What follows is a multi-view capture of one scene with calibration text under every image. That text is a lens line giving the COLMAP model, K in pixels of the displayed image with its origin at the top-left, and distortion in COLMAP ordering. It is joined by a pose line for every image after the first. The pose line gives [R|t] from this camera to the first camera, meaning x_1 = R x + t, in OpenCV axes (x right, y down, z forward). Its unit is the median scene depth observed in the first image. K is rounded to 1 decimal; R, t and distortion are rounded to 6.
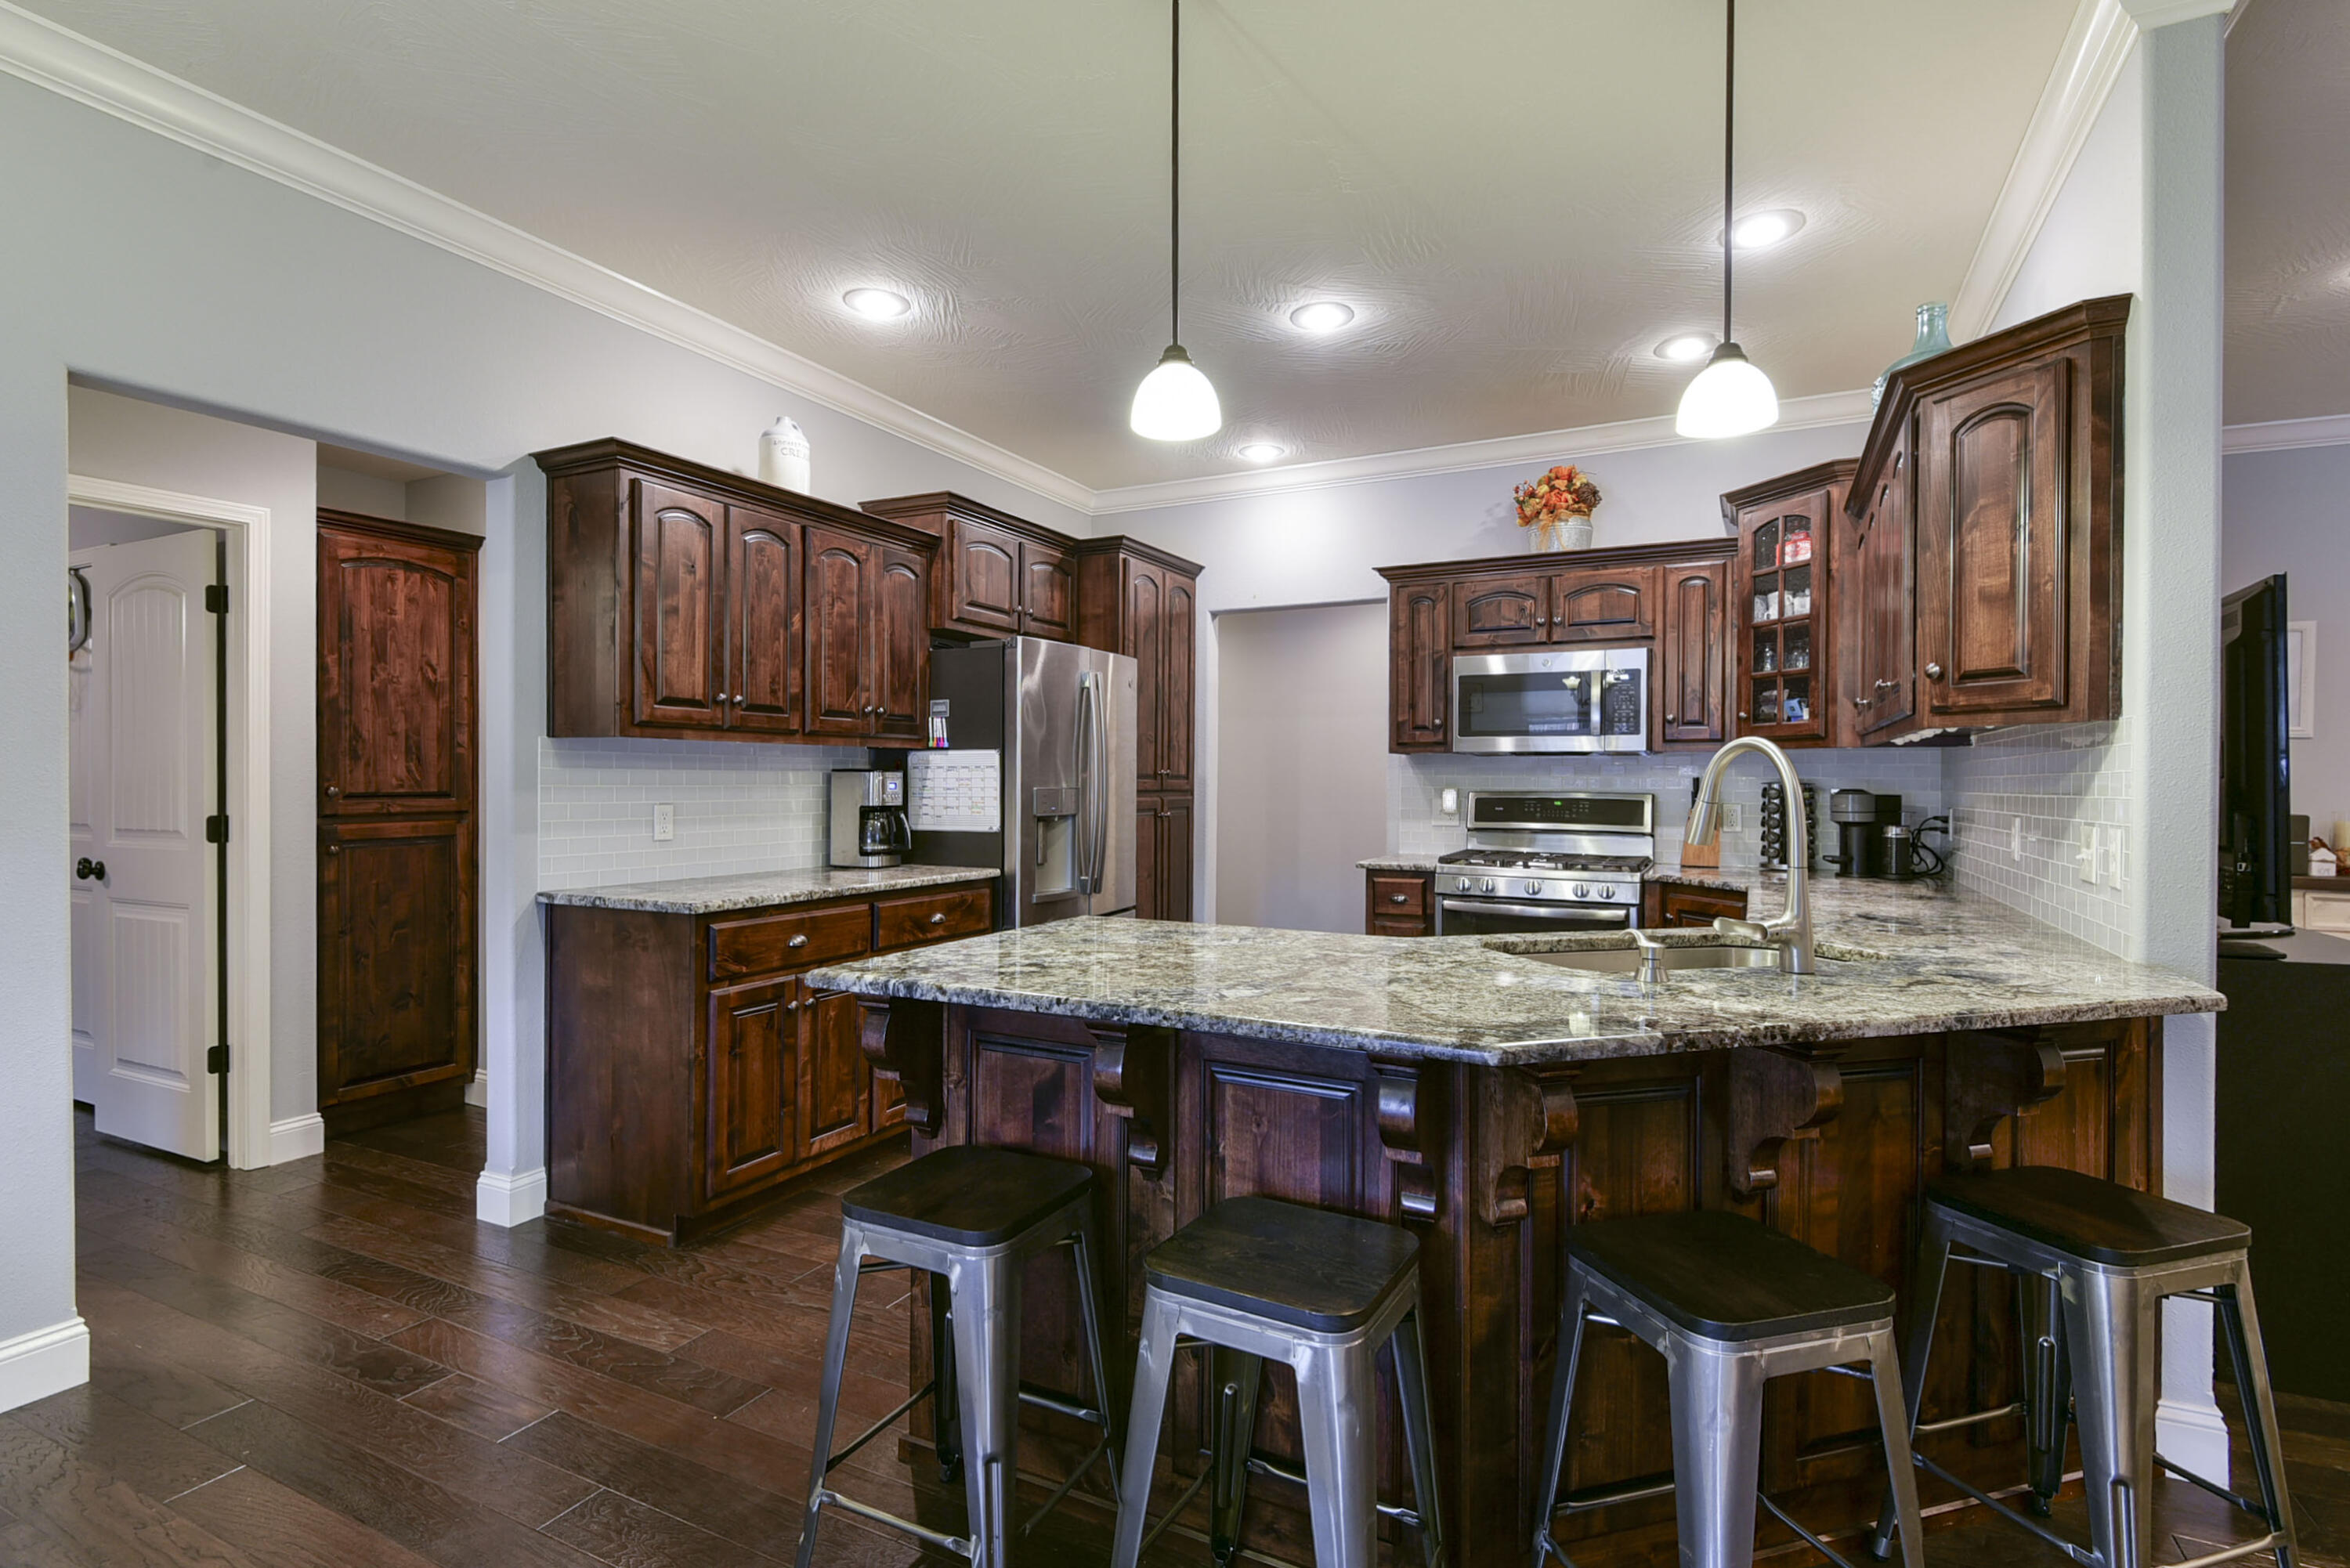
lens RADIAL K [[1143.5, 0, 1213.7], [0, 1143.5, 773.0], [0, 0, 1]] dist [0.023863, -0.012080]
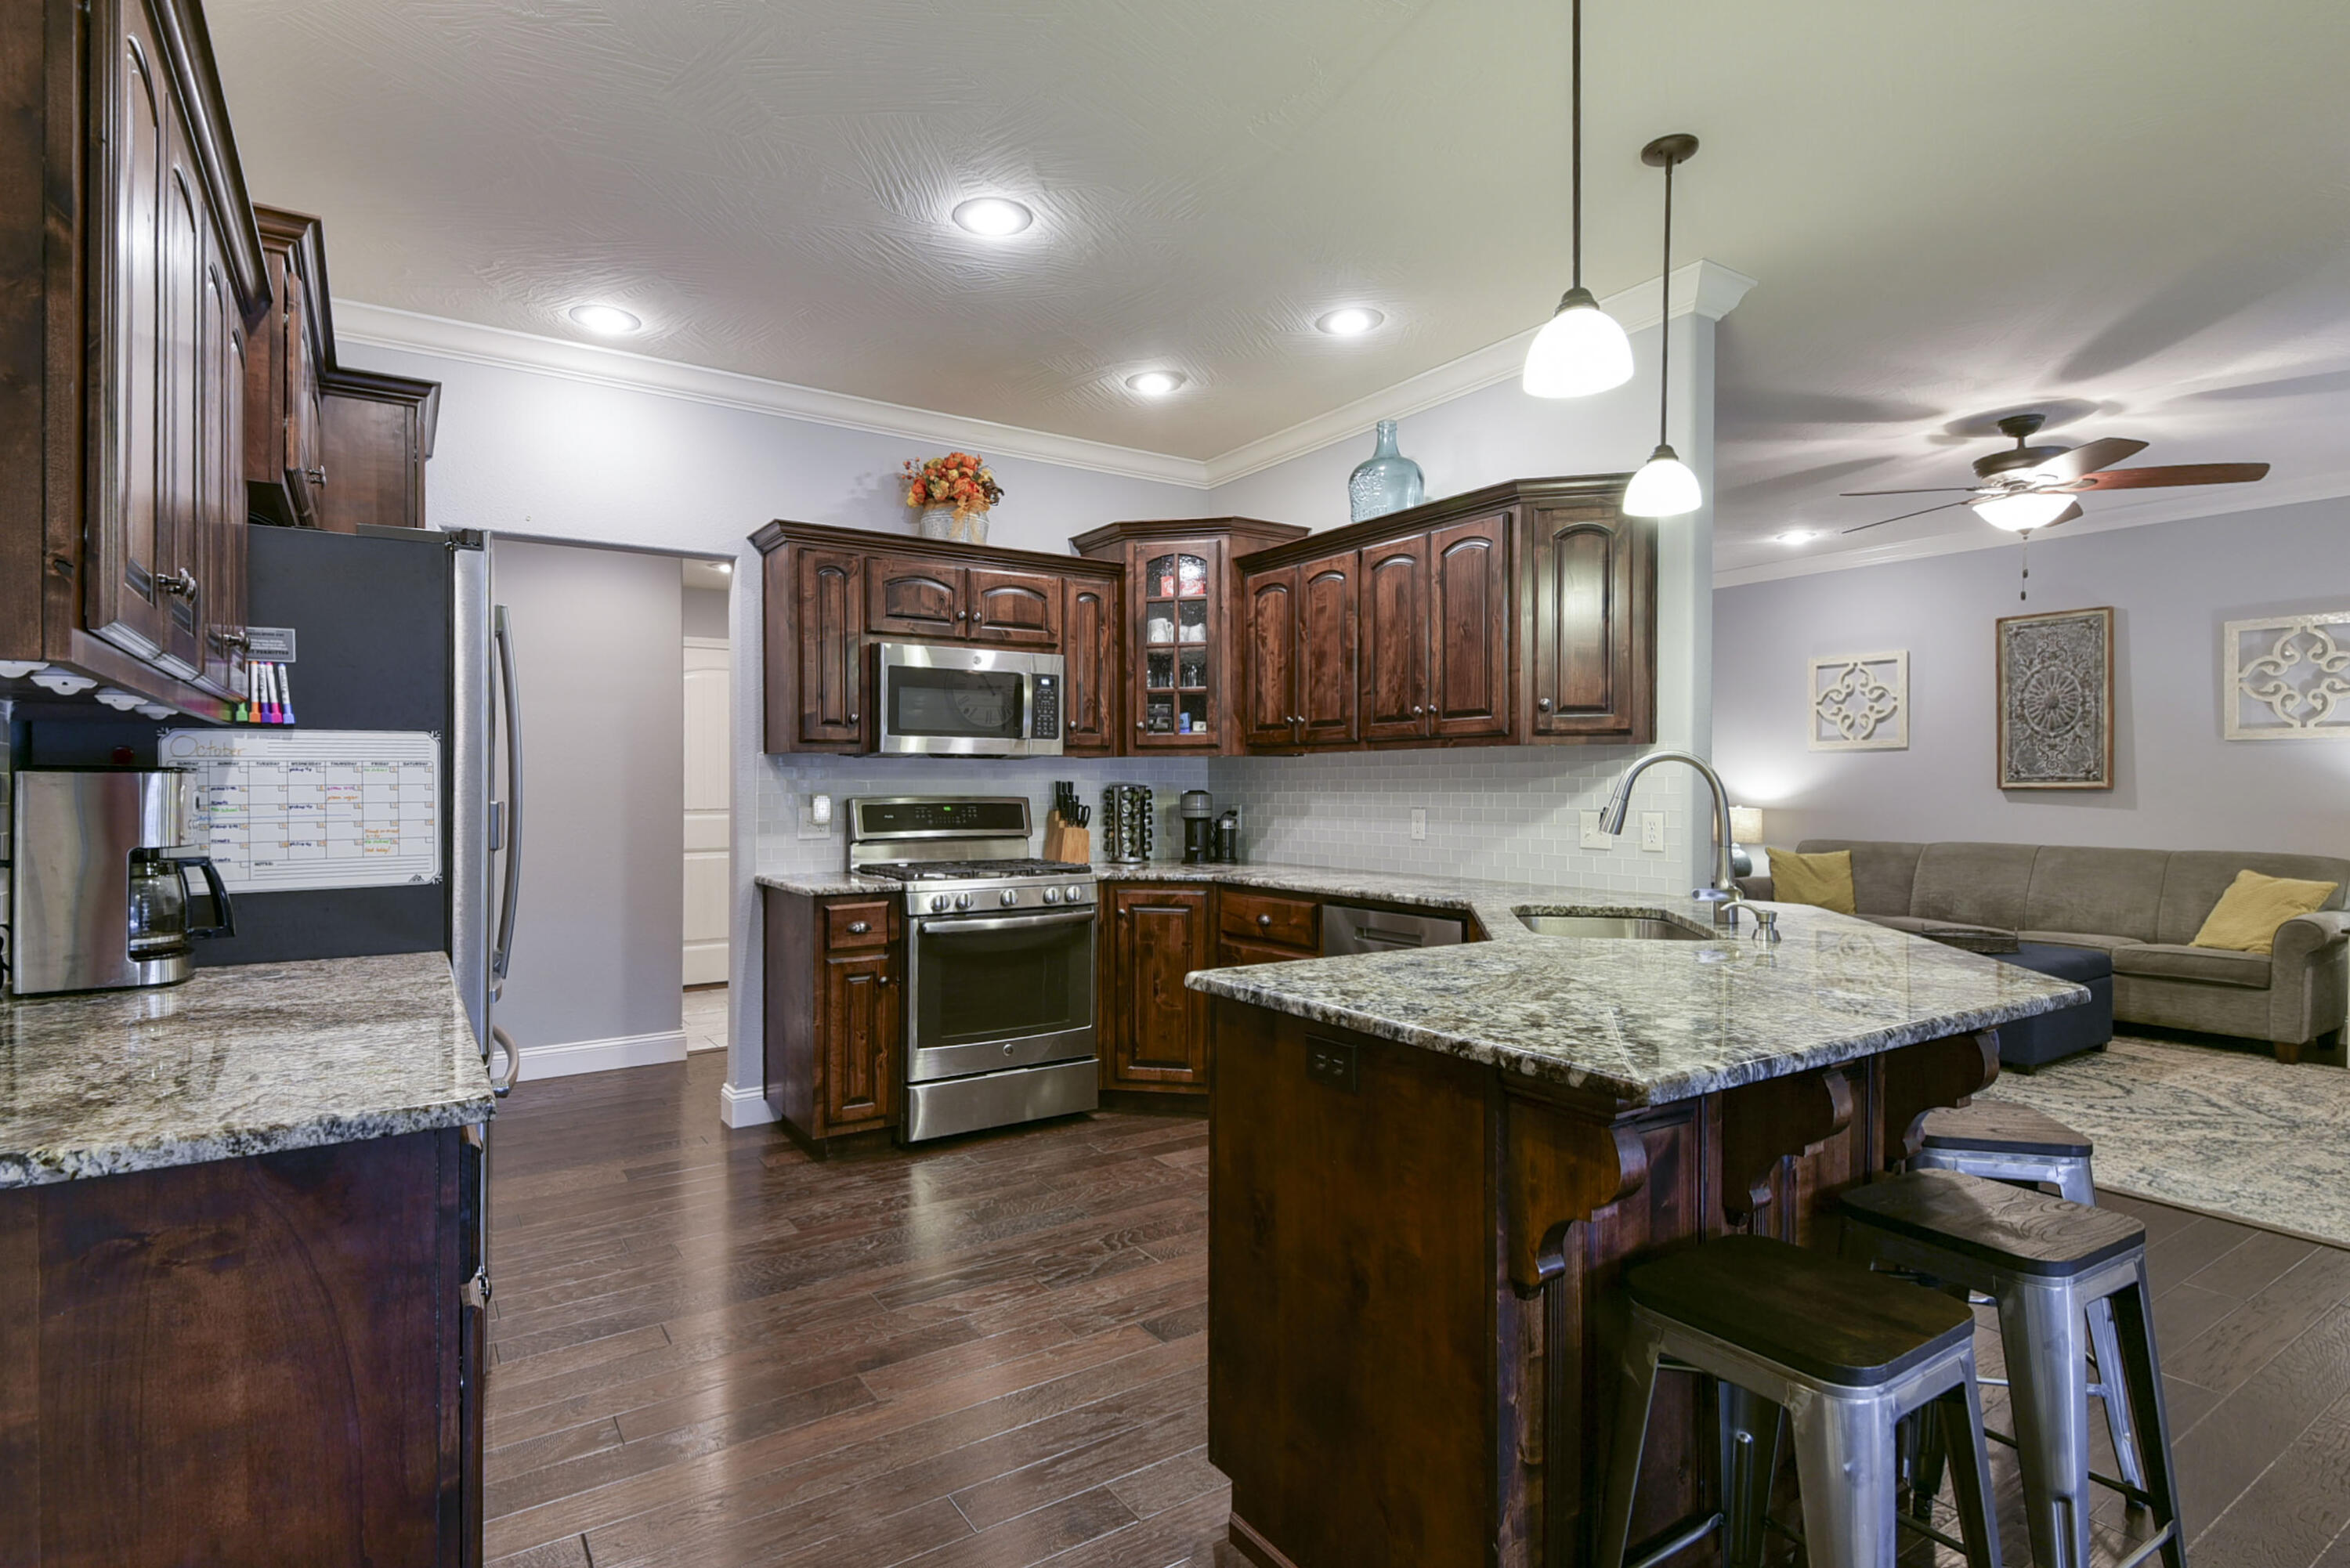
lens RADIAL K [[1143.5, 0, 1192.4], [0, 1143.5, 772.3], [0, 0, 1]] dist [0.023863, -0.012080]
pose [[0.513651, 0.004989, 0.857985, -0.425134], [-0.001651, 0.999987, -0.004826, 0.000539], [-0.857998, 0.001062, 0.513652, 0.361660]]
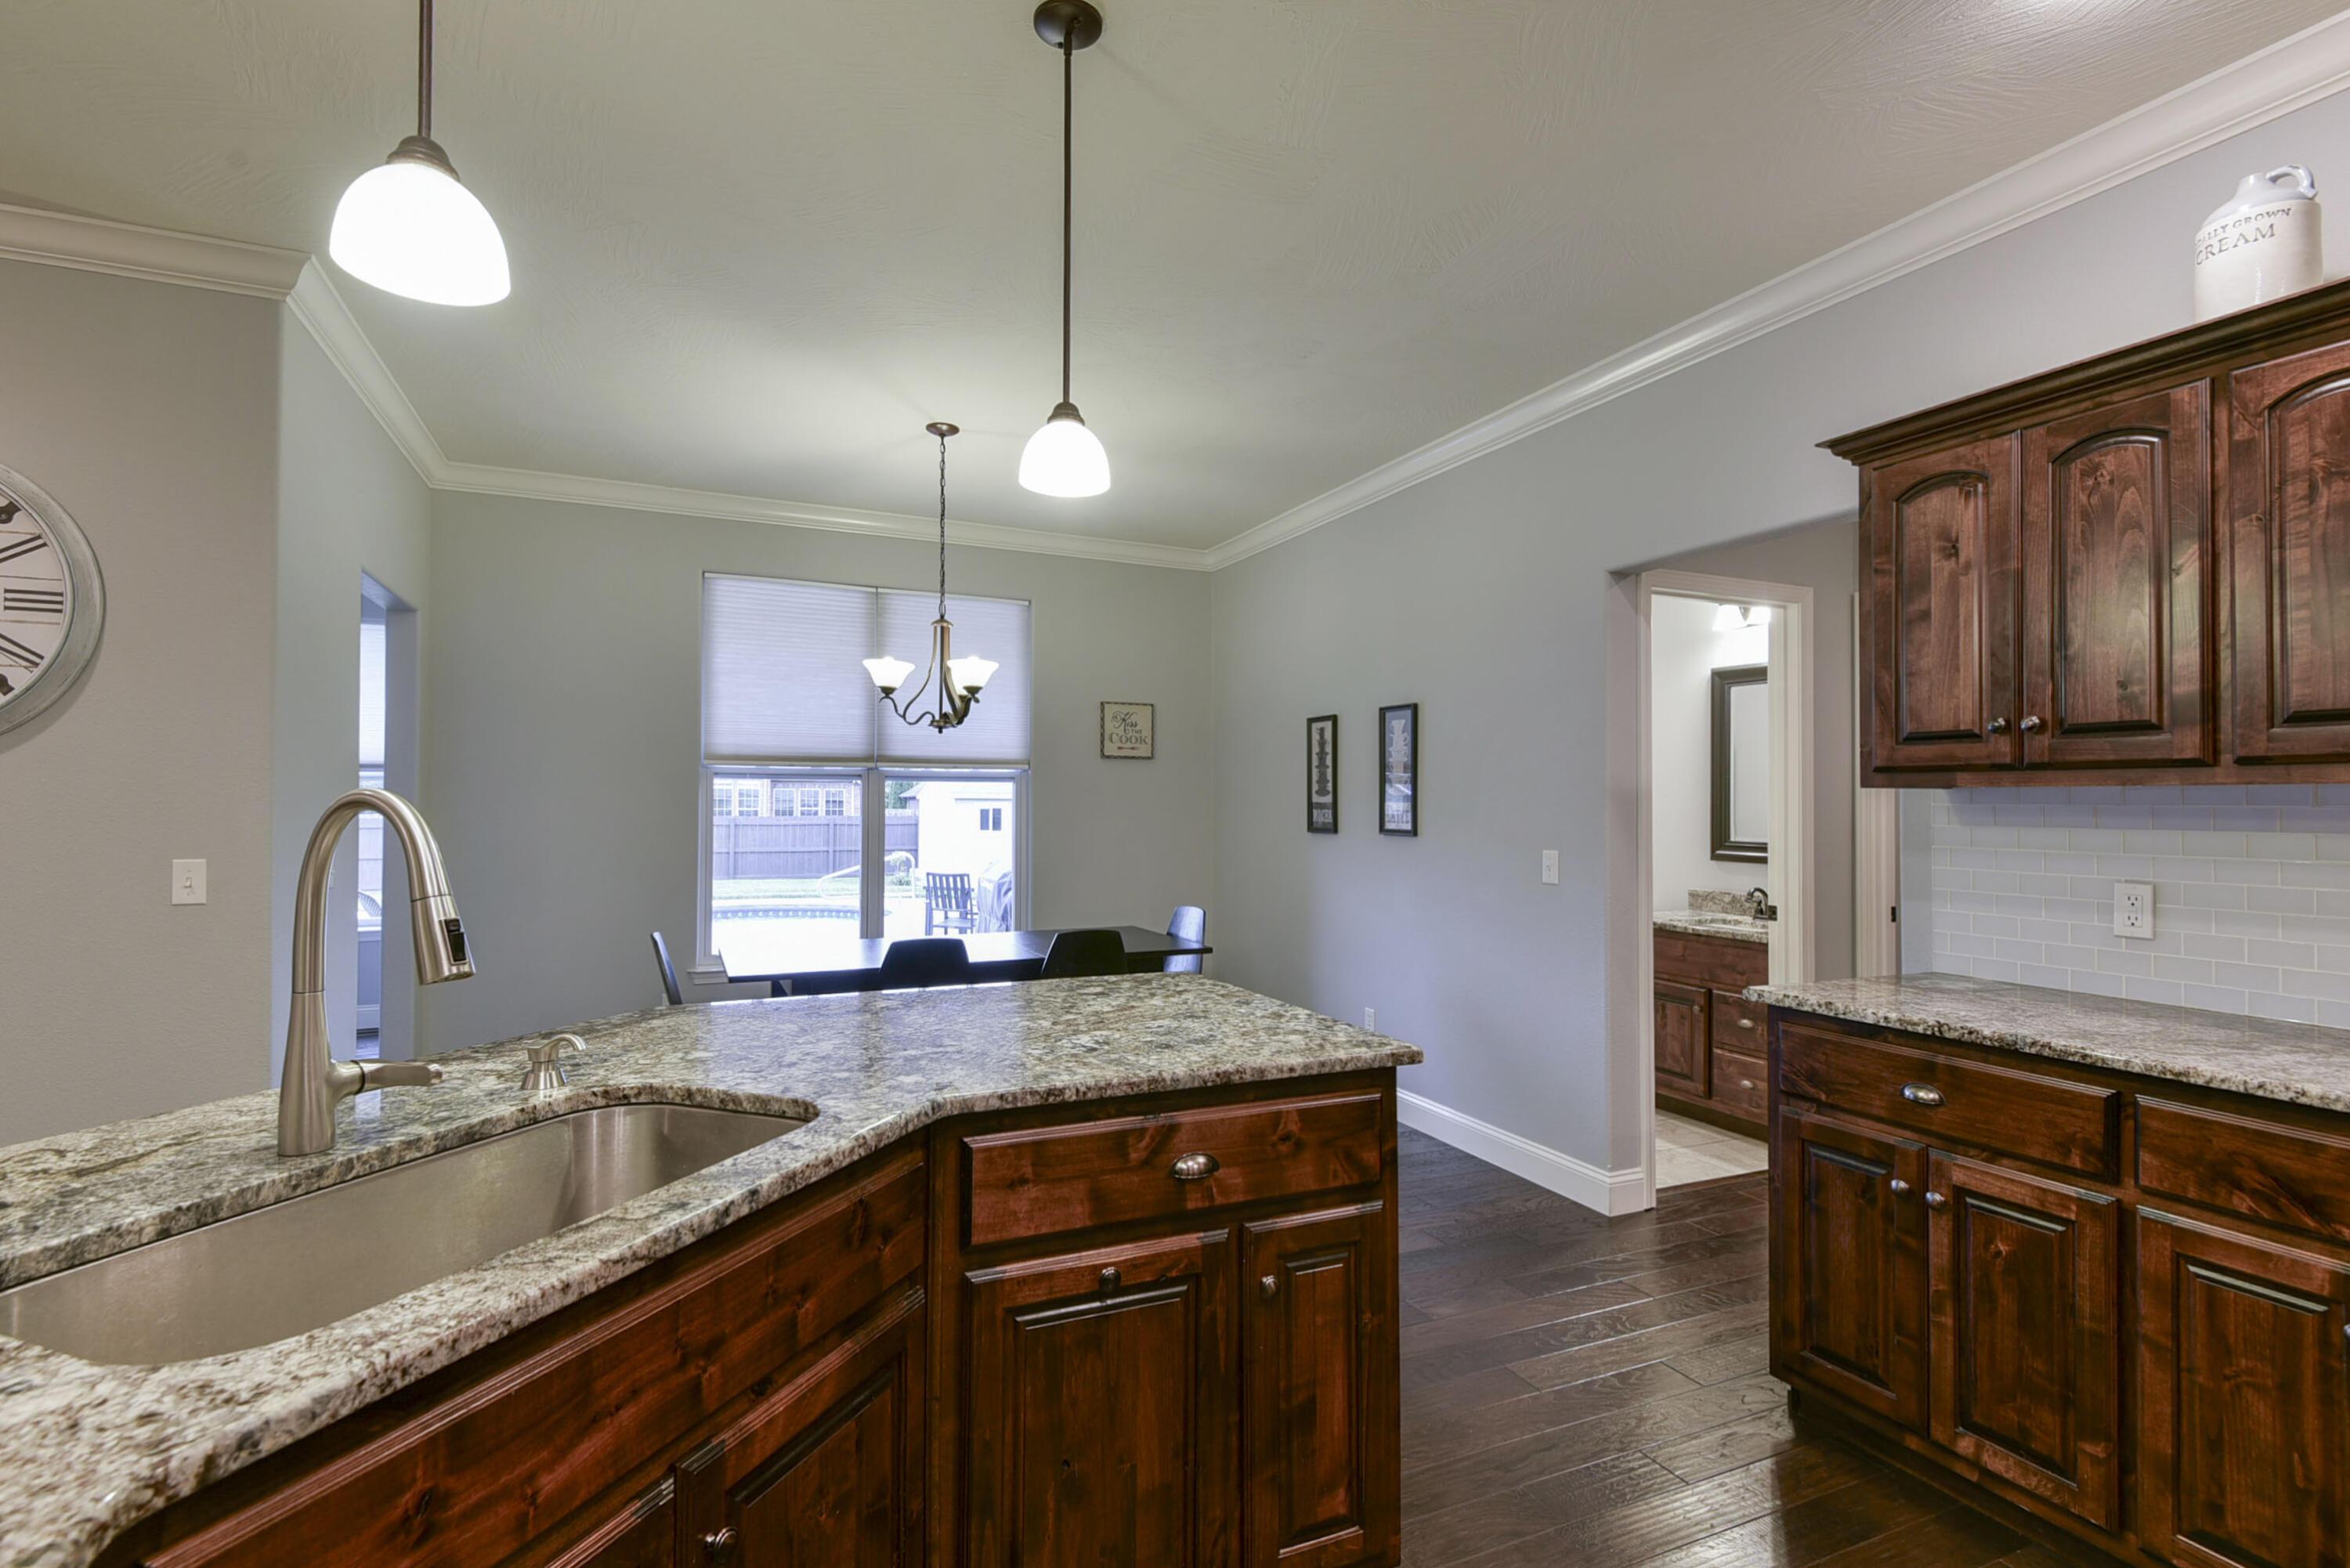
lens RADIAL K [[1143.5, 0, 1145.3], [0, 1143.5, 783.2], [0, 0, 1]] dist [0.023863, -0.012080]
pose [[-0.670161, -0.019209, -0.741967, 0.283590], [-0.000260, 0.999671, -0.025646, -0.008723], [0.742215, -0.016994, -0.669946, 0.752073]]
